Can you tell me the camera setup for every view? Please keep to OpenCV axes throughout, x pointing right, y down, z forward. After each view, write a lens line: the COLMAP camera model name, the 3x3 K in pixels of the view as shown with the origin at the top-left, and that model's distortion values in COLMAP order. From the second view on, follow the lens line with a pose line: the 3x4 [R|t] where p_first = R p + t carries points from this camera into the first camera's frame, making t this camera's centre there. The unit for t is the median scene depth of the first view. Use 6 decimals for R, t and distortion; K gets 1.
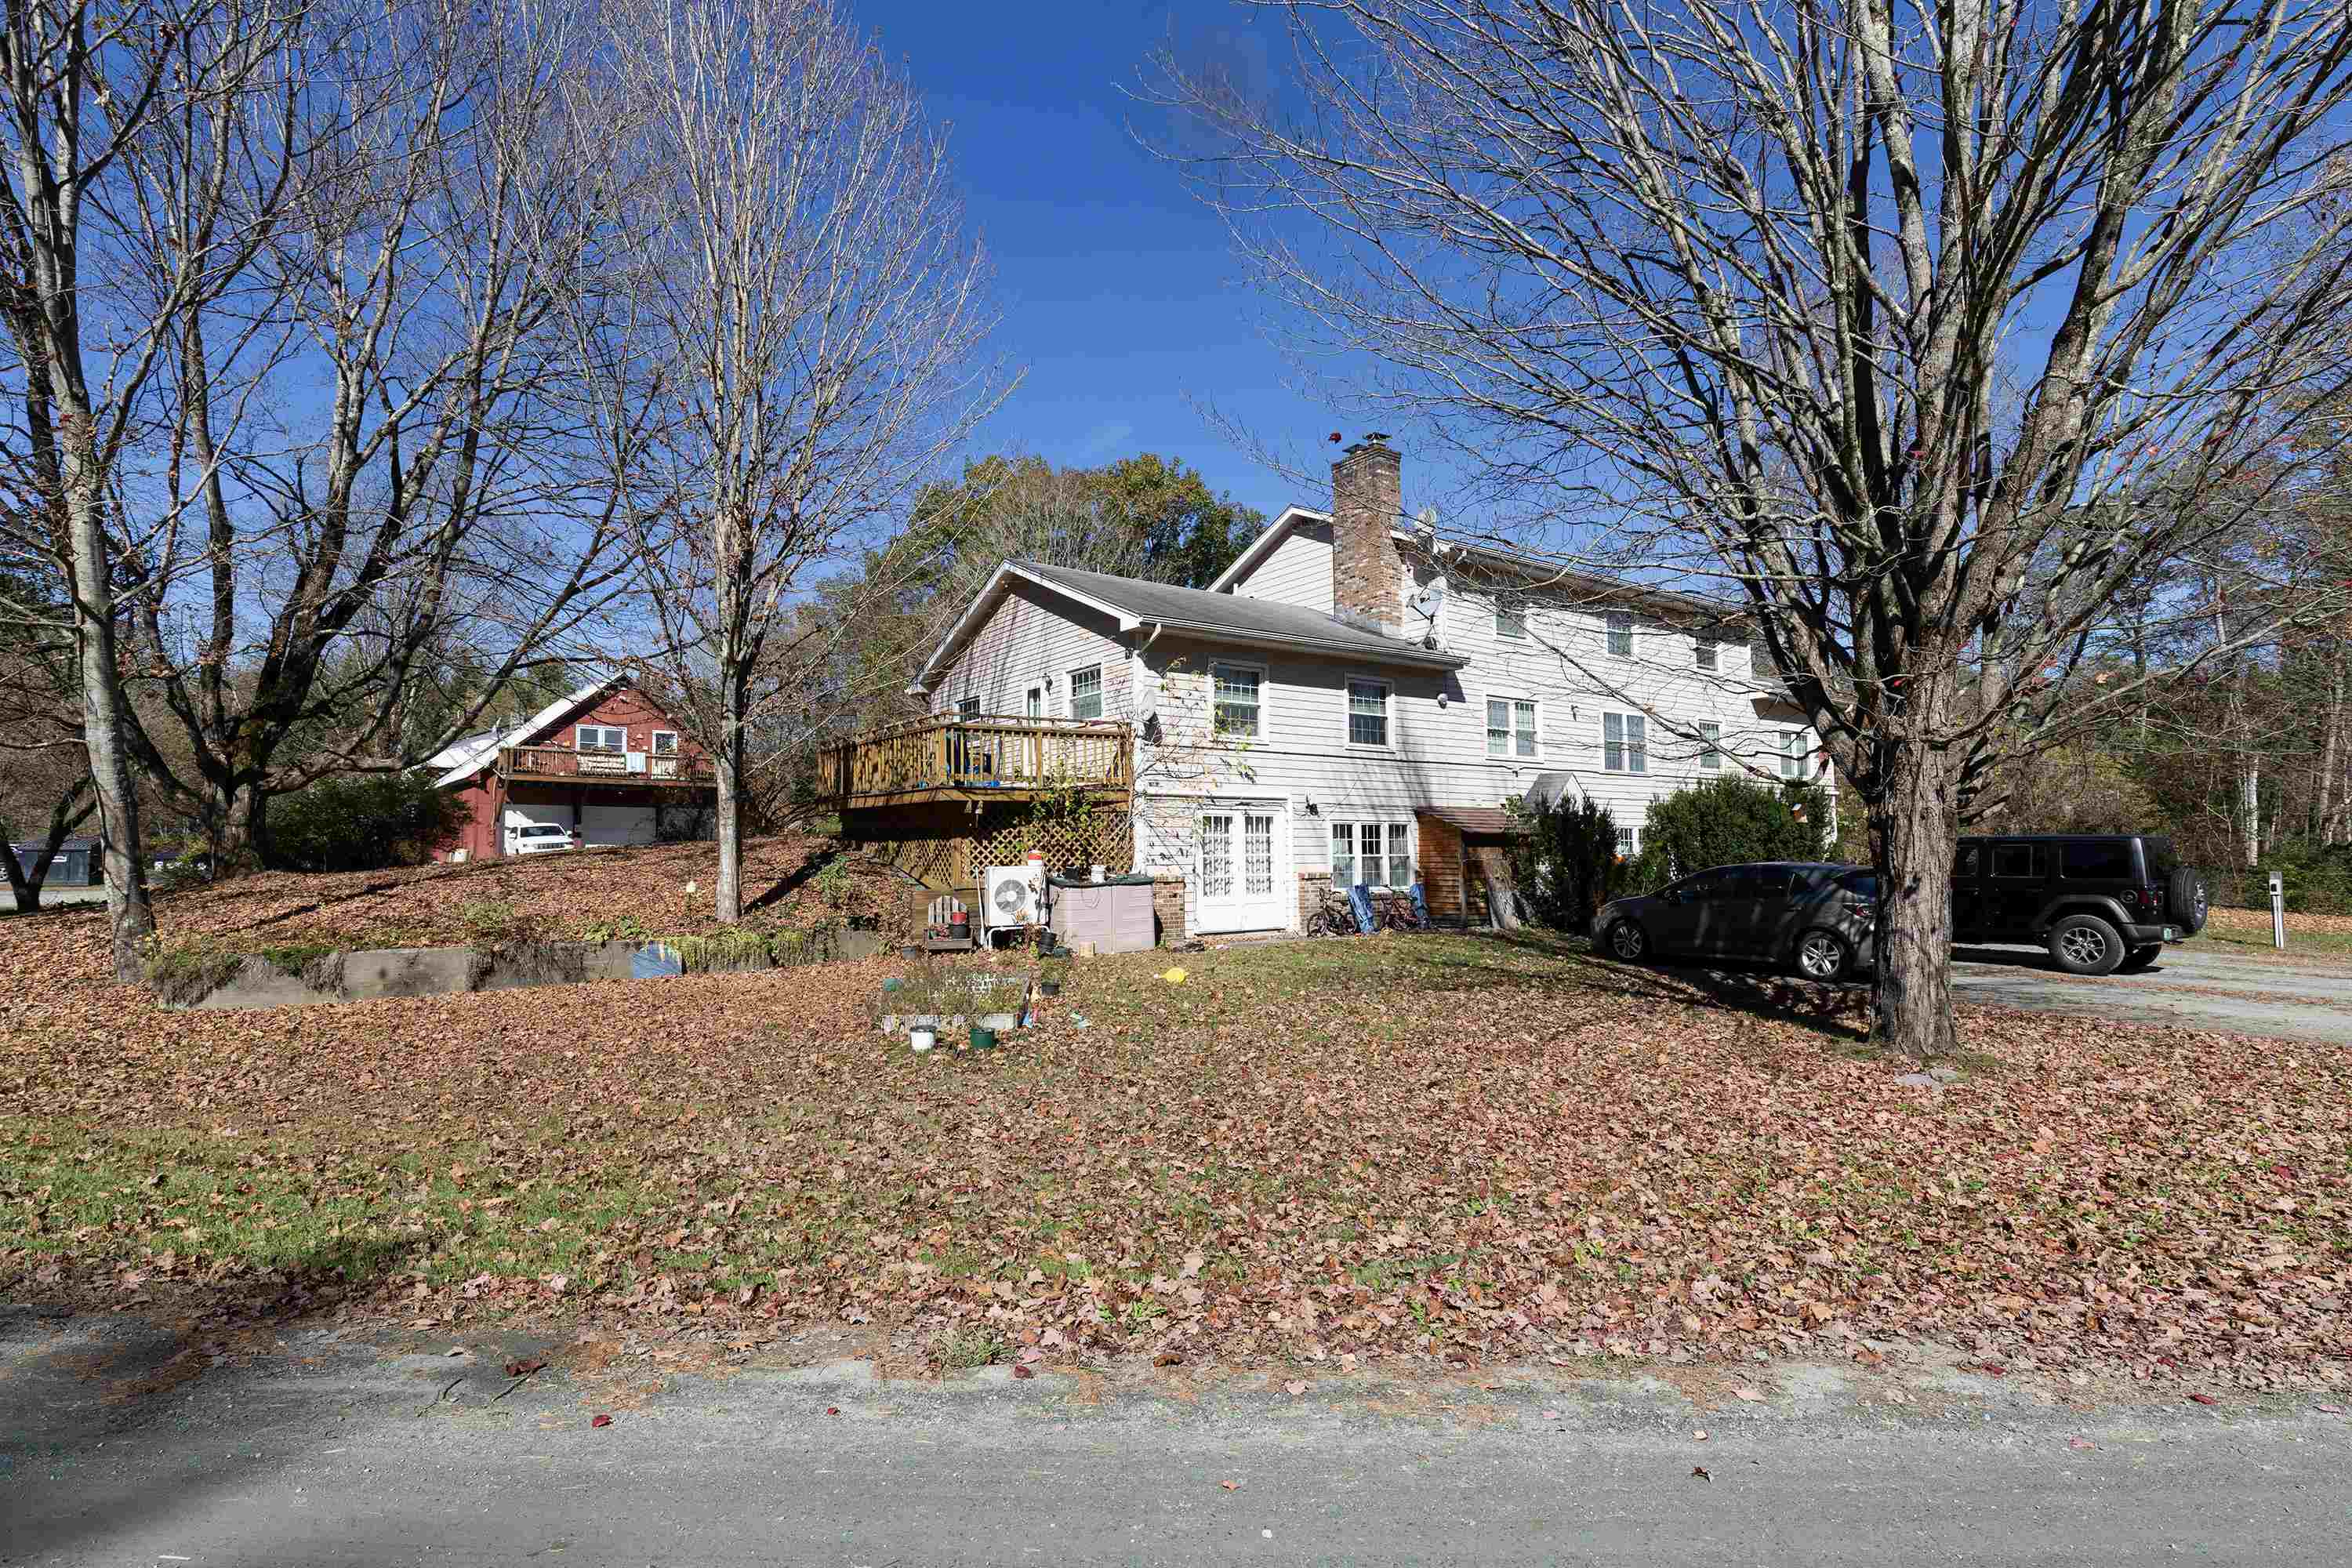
lens RADIAL K [[1233.7, 0, 1176.8], [0, 1233.7, 786.3], [0, 0, 1]] dist [-0.005992, -0.000332]
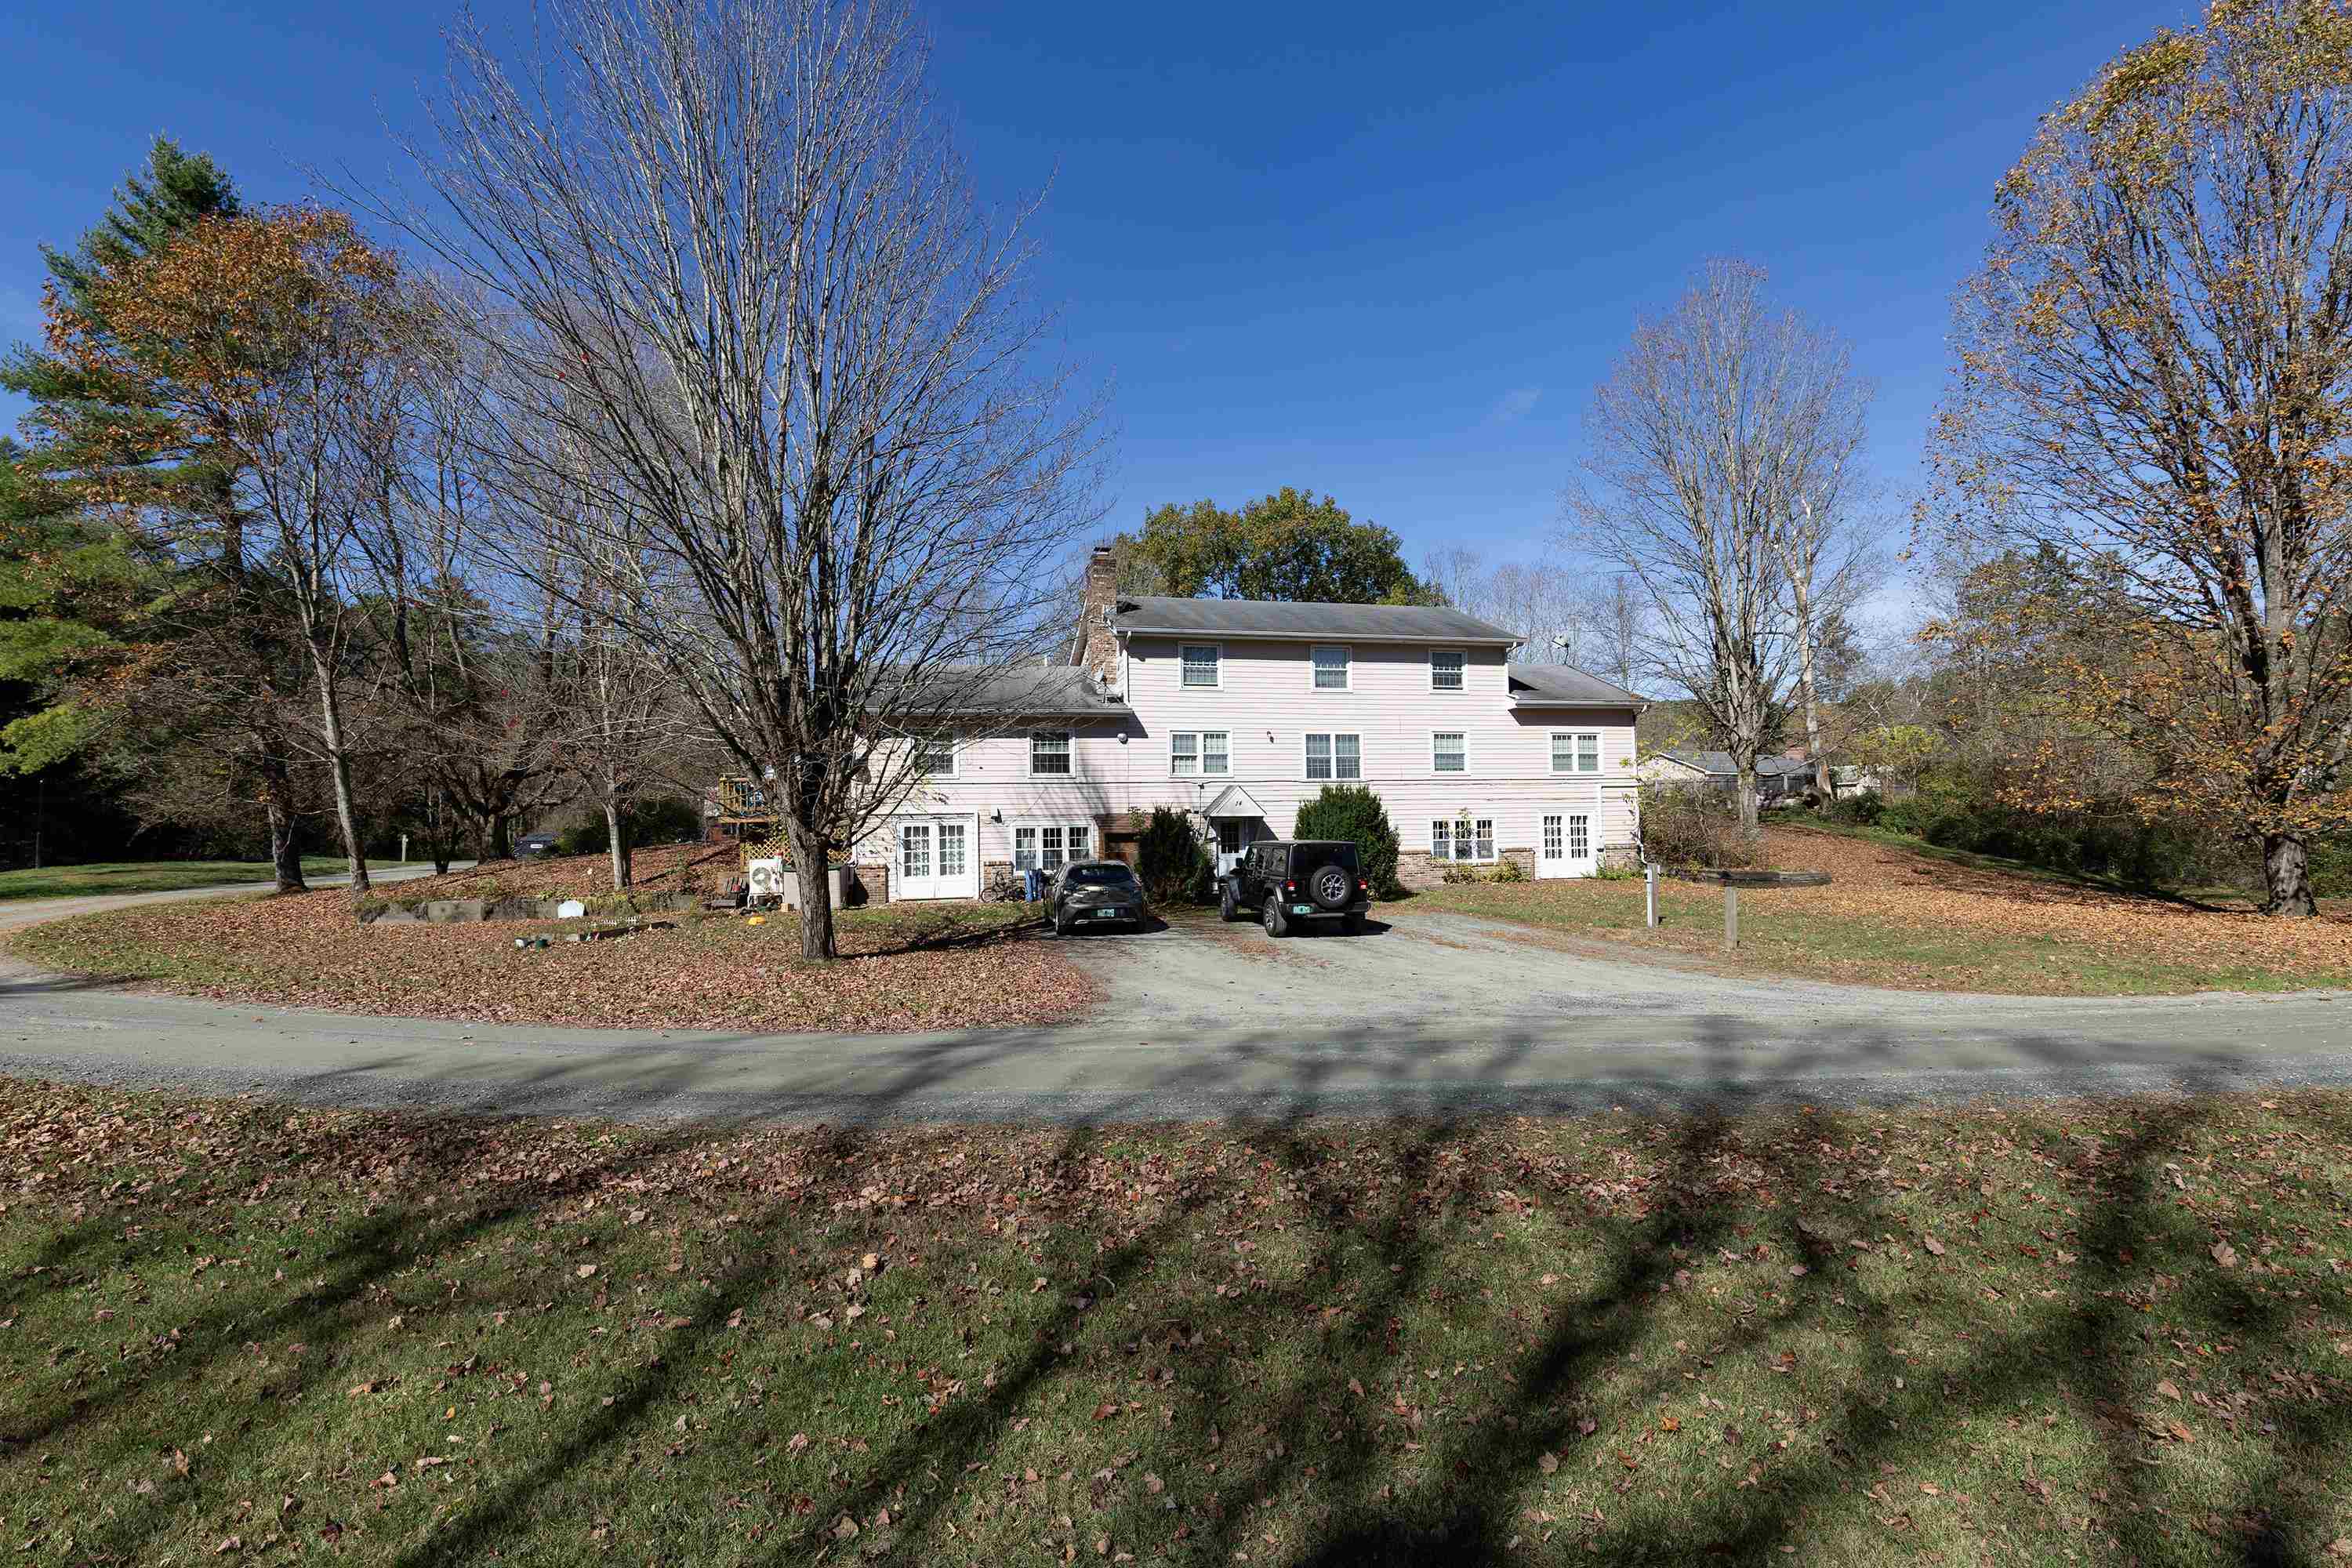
lens RADIAL K [[1155.8, 0, 1176.3], [0, 1155.8, 791.0], [0, 0, 1]] dist [-0.001978, -0.000093]
pose [[0.908345, -0.017903, -0.417838, 0.911003], [0.033225, 0.999015, 0.029425, -0.051262], [0.416899, -0.040611, 0.908045, -0.200518]]
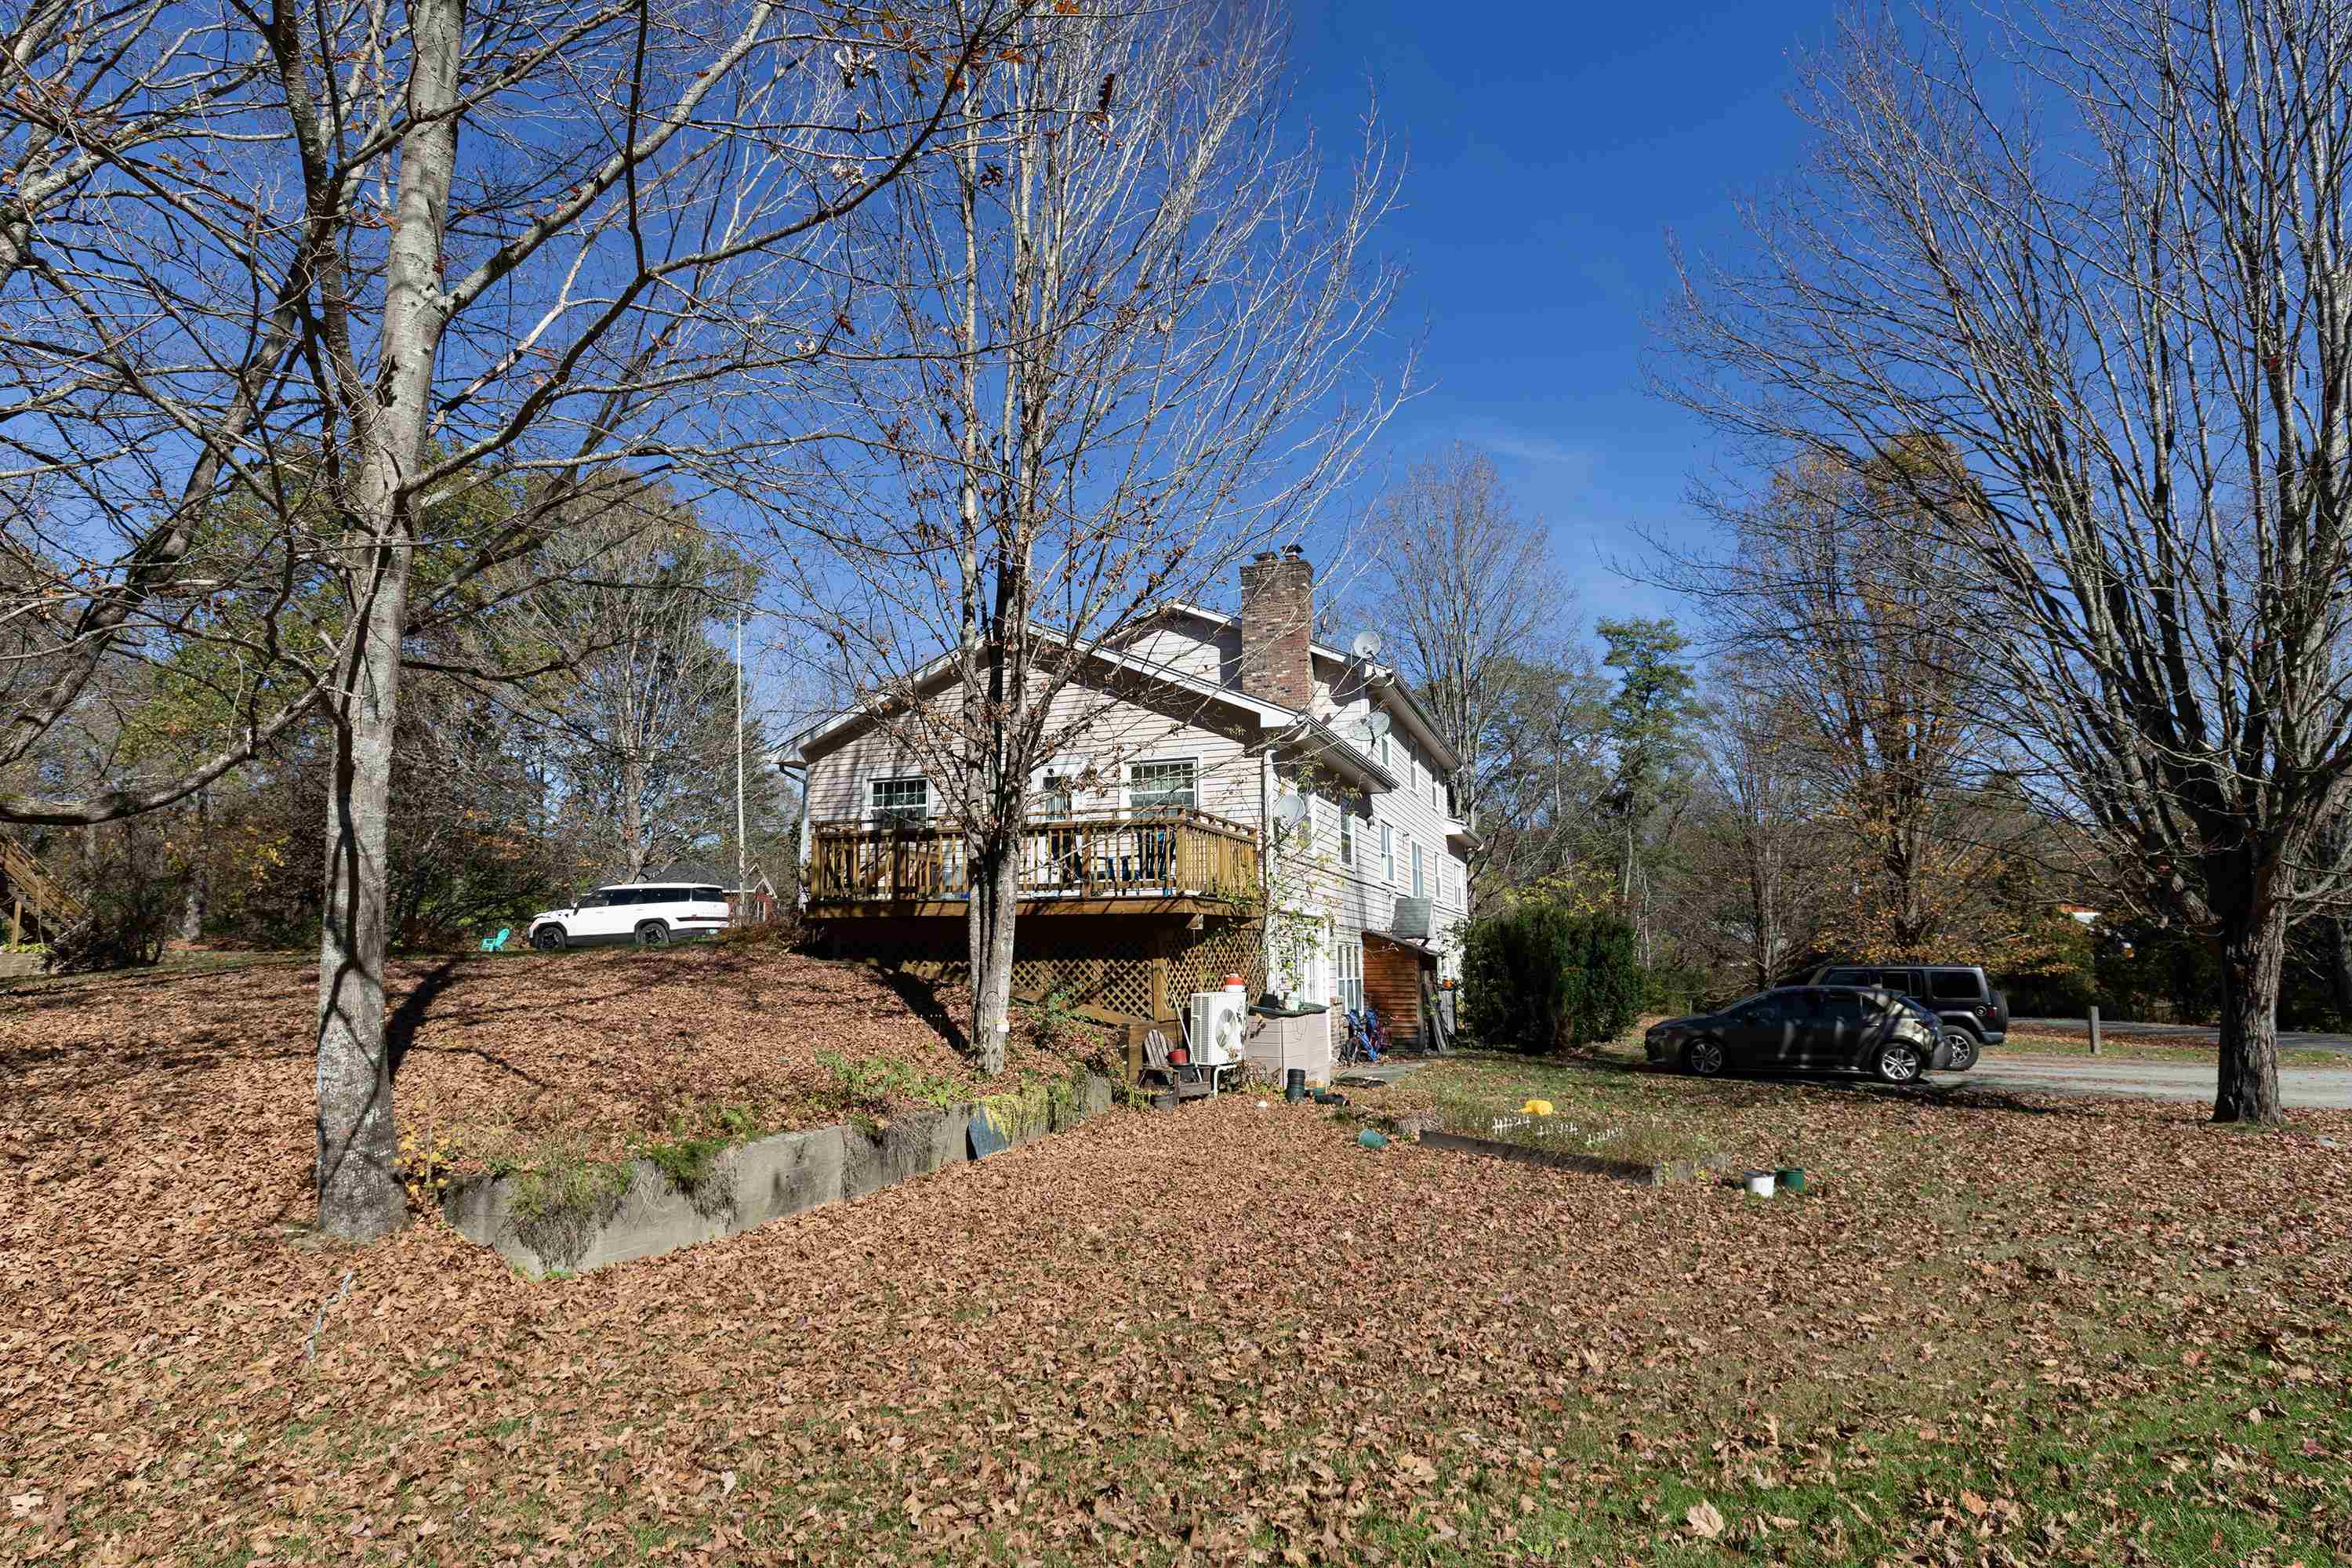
lens RADIAL K [[1372.9, 0, 1174.7], [0, 1372.9, 778.2], [0, 0, 1]] dist [0.006287, 0.000001]
pose [[0.796004, 0.088001, 0.598860, -0.621205], [-0.035989, 0.994505, -0.098304, 0.010367], [-0.604220, 0.056698, 0.794797, 0.221935]]
